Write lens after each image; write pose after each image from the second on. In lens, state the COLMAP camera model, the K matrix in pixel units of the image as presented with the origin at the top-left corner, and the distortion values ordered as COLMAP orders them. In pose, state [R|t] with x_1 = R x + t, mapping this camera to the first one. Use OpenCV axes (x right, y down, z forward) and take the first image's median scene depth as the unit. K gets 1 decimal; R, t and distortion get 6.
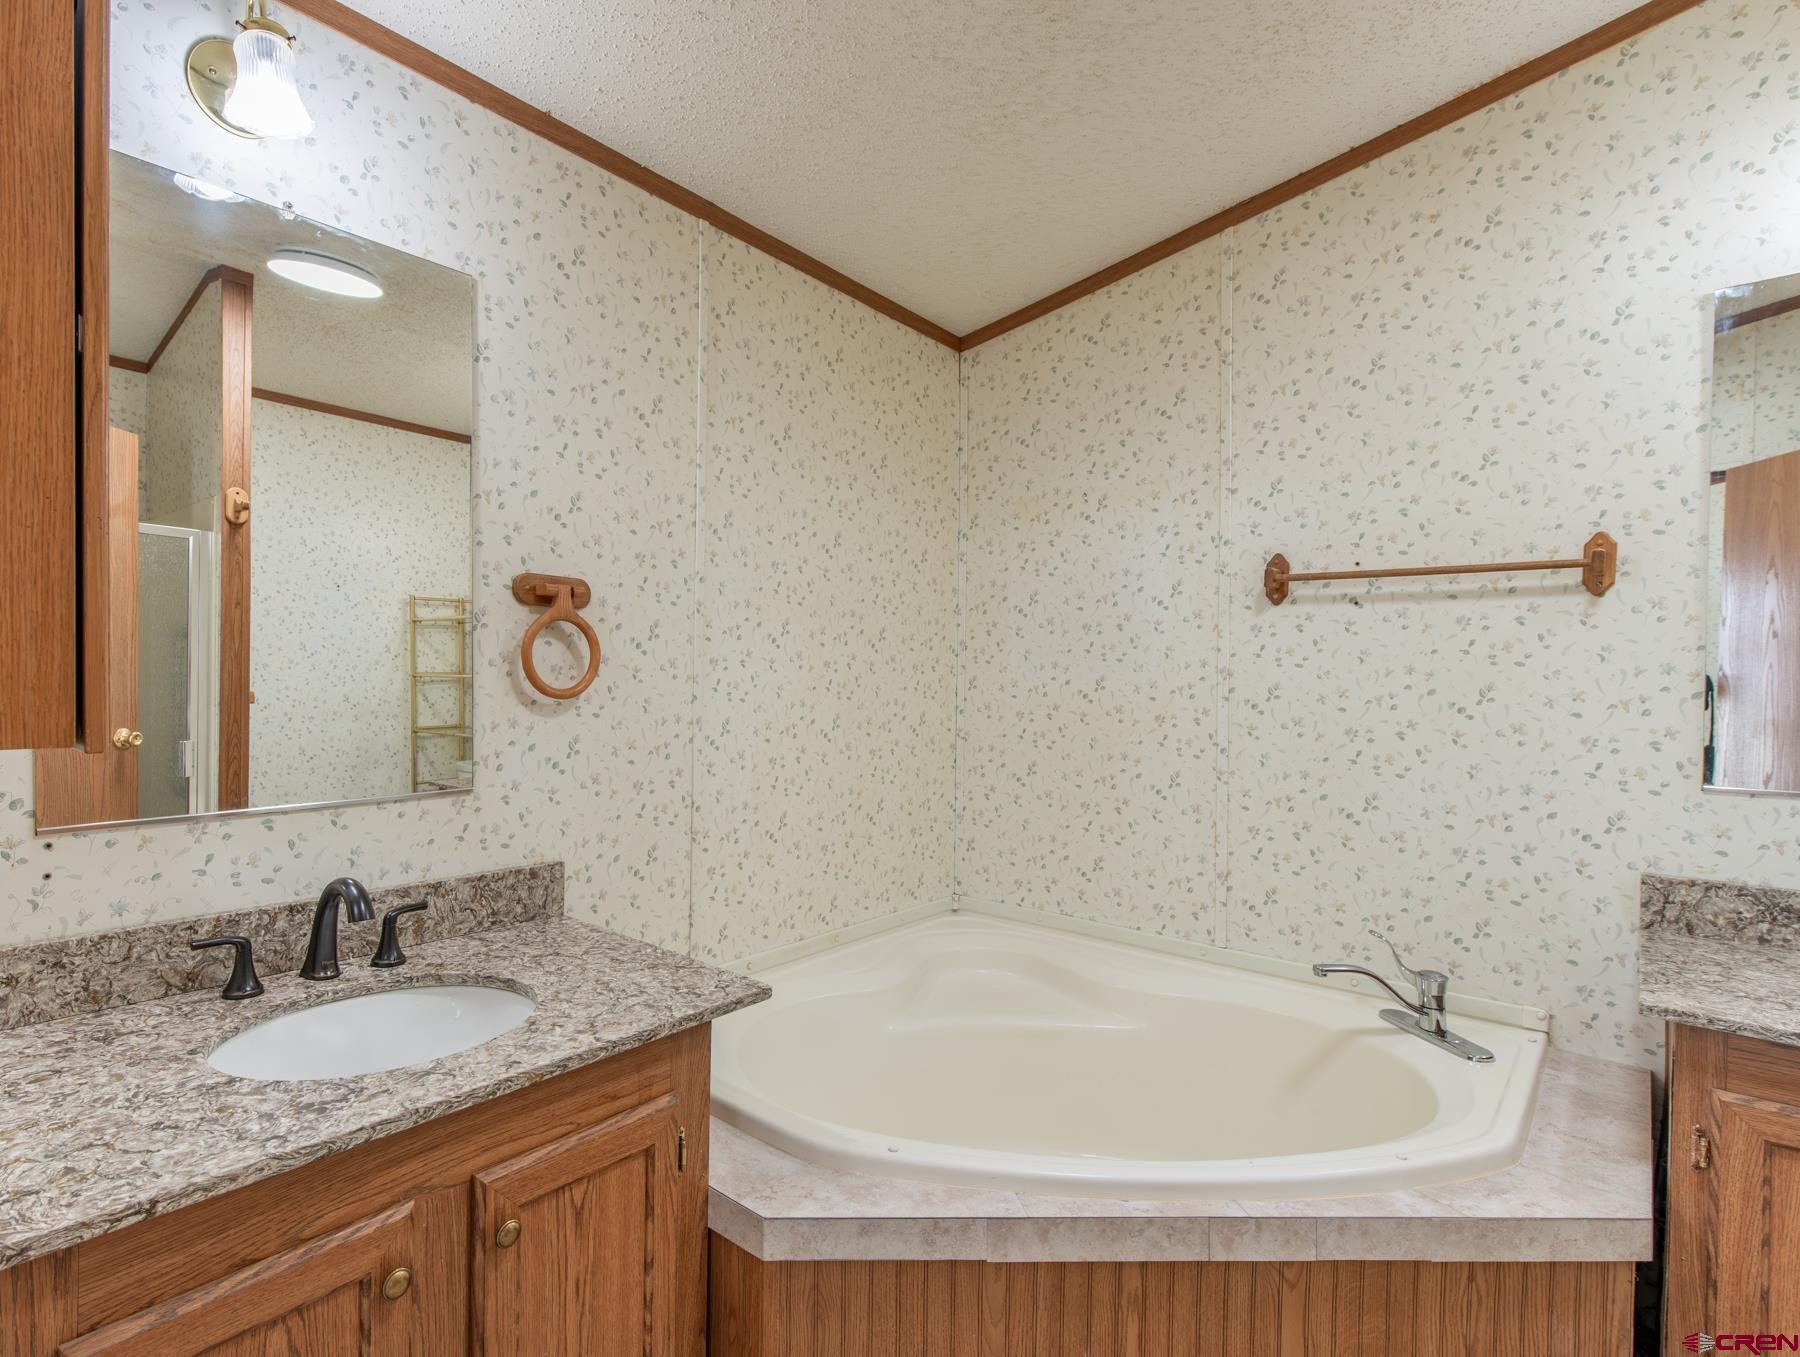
lens RADIAL K [[892.2, 0, 754.5], [0, 892.2, 694.8], [0, 0, 1]] dist [0.001596, -0.001463]
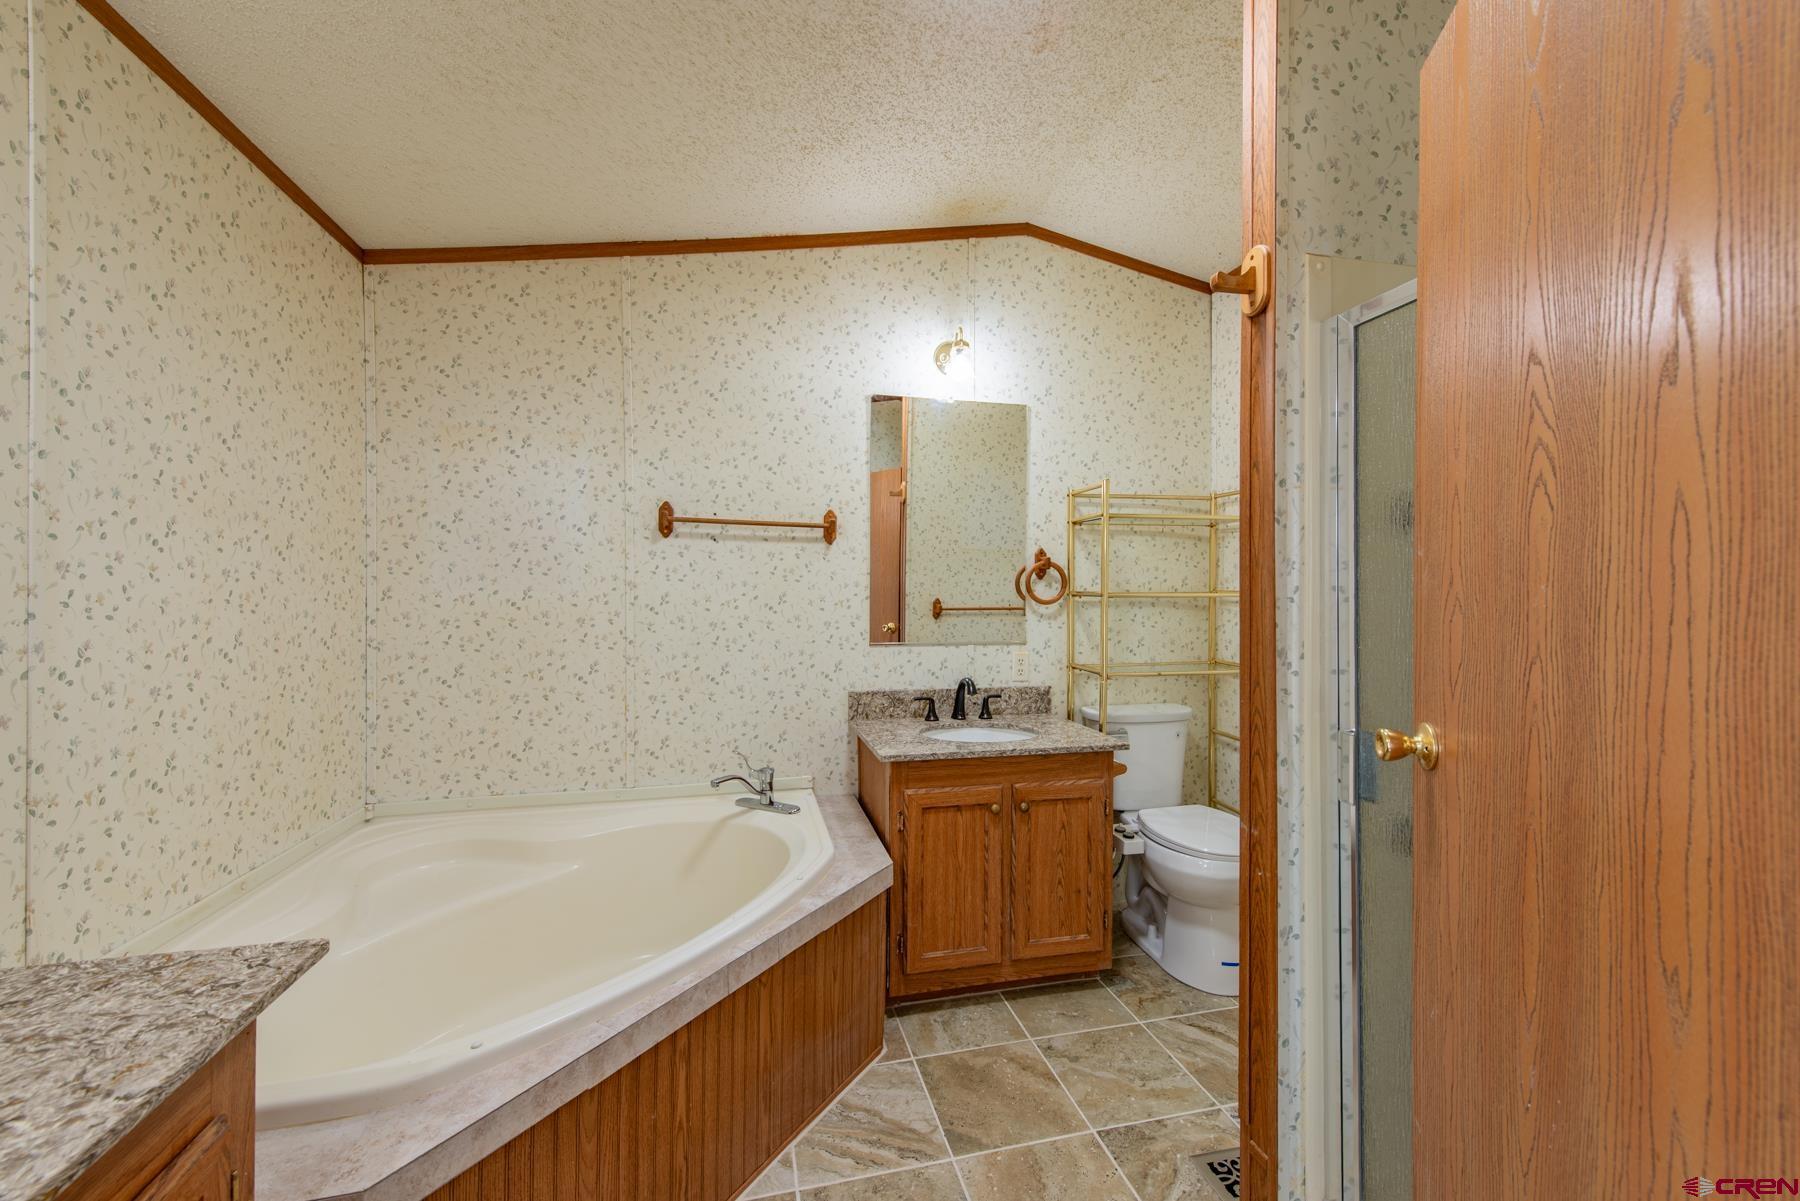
lens RADIAL K [[703.2, 0, 900.0], [0, 703.2, 600.5], [0, 0, 1]] dist [0.013195, -0.005035]
pose [[0.524527, -0.014416, 0.851272, -0.200502], [0.015132, 0.999857, 0.007608, -0.003418], [-0.851259, 0.008891, 0.524670, 0.106619]]
